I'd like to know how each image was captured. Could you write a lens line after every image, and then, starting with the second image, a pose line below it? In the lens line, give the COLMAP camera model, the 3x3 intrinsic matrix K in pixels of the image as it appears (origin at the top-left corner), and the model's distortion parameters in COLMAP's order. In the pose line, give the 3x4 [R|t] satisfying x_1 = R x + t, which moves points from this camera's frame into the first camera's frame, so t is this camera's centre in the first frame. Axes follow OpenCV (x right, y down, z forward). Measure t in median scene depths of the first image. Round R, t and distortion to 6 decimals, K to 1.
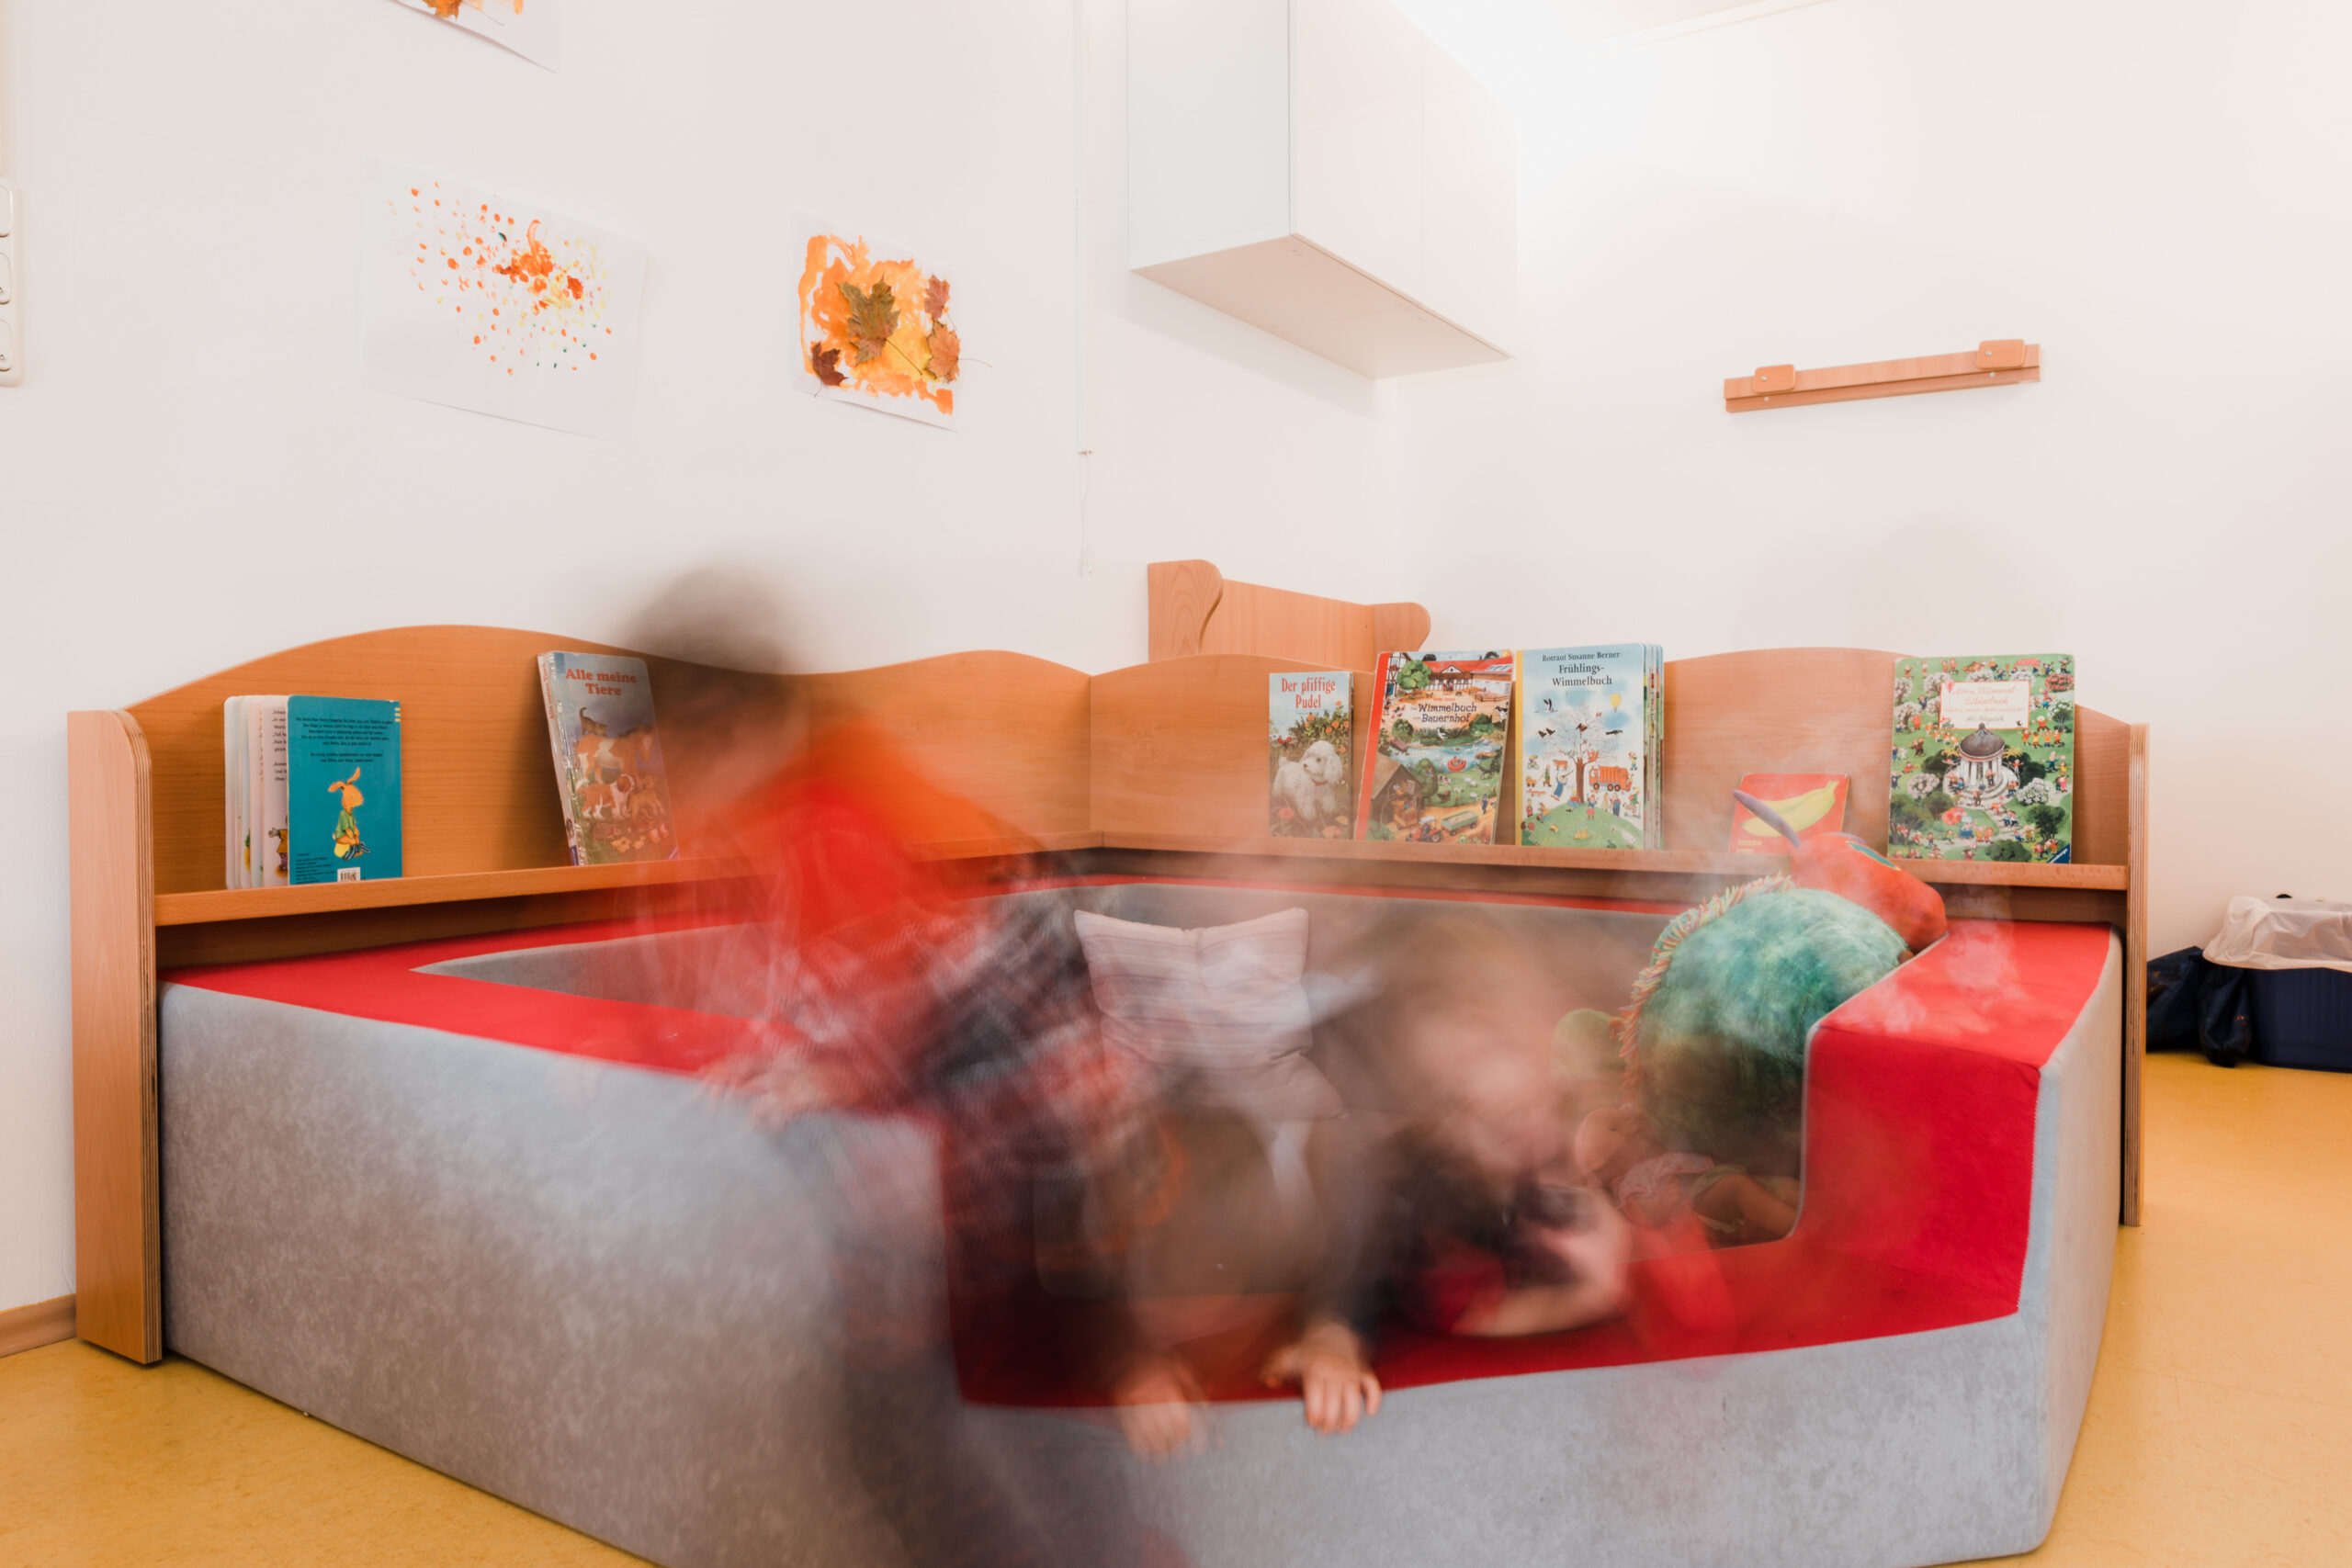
lens RADIAL K [[1614.9, 0, 1171.5], [0, 1614.9, 784.4], [0, 0, 1]] dist [-0.006110, 0.000906]
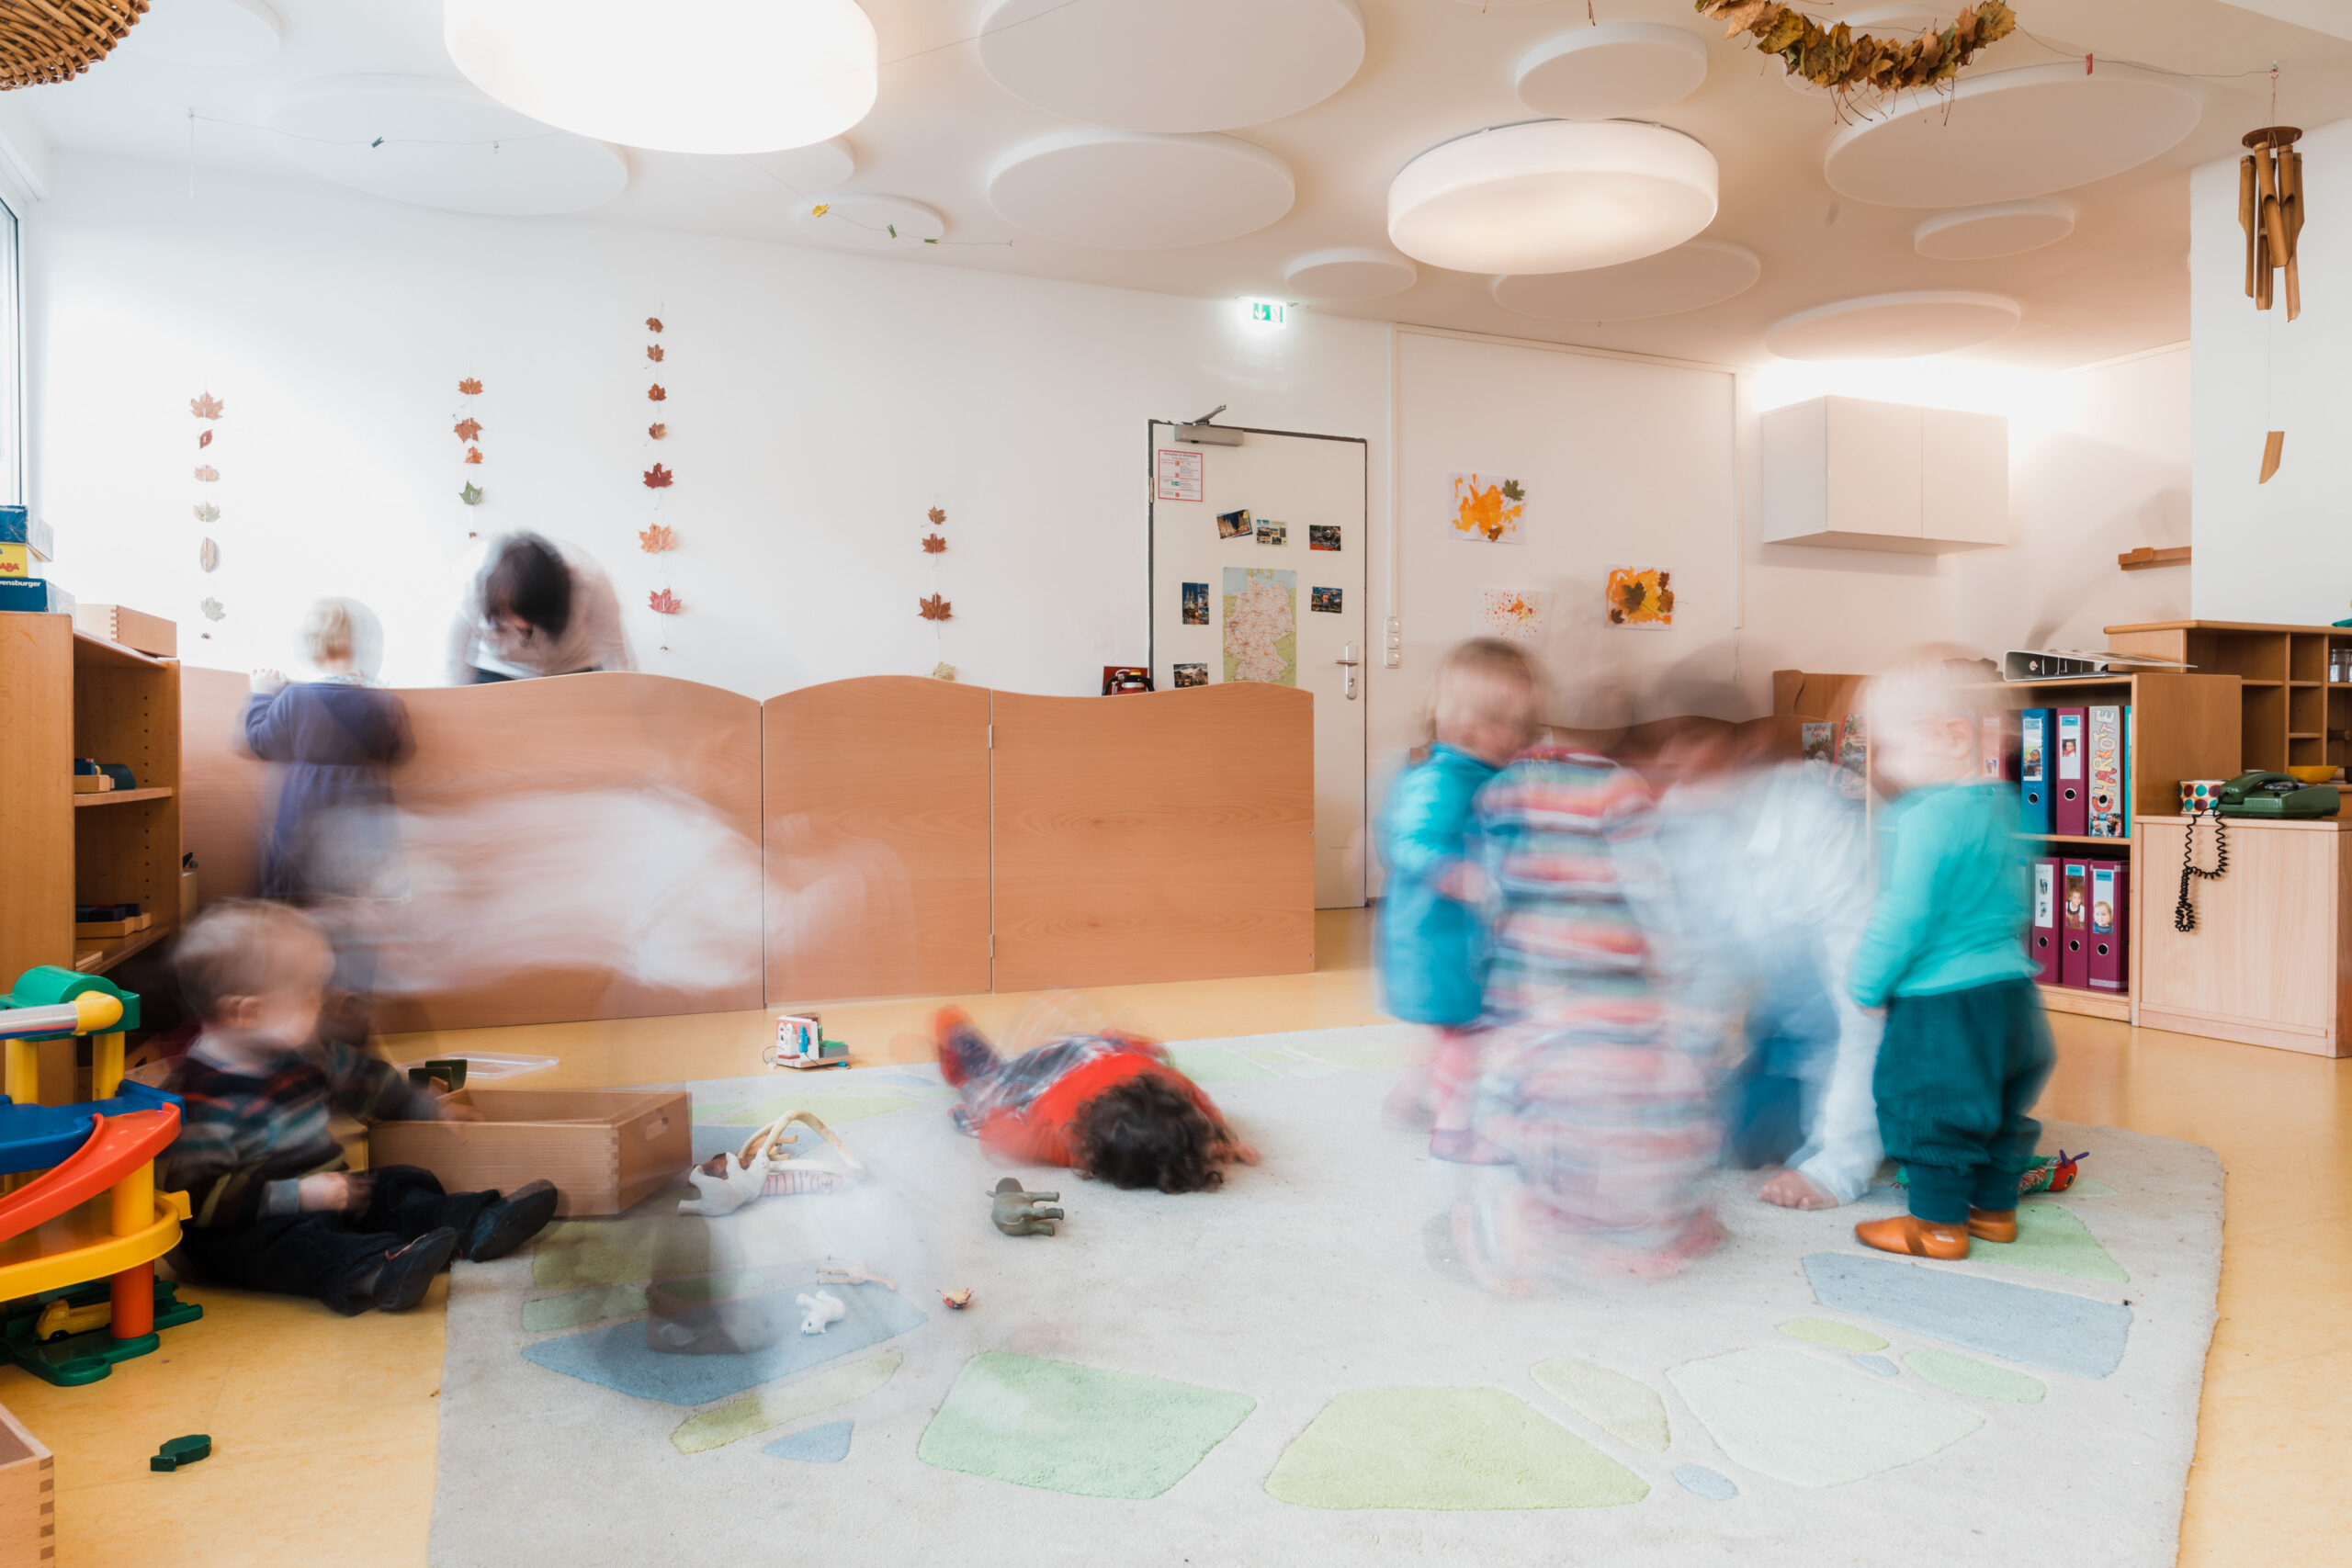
lens RADIAL K [[1614.9, 0, 1179.0], [0, 1614.9, 773.9], [0, 0, 1]] dist [-0.006110, 0.000906]
pose [[0.842910, 0.010827, -0.537945, 0.606681], [-0.005926, 0.999924, 0.010841, -0.012206], [0.538021, -0.005950, 0.842910, -1.638192]]
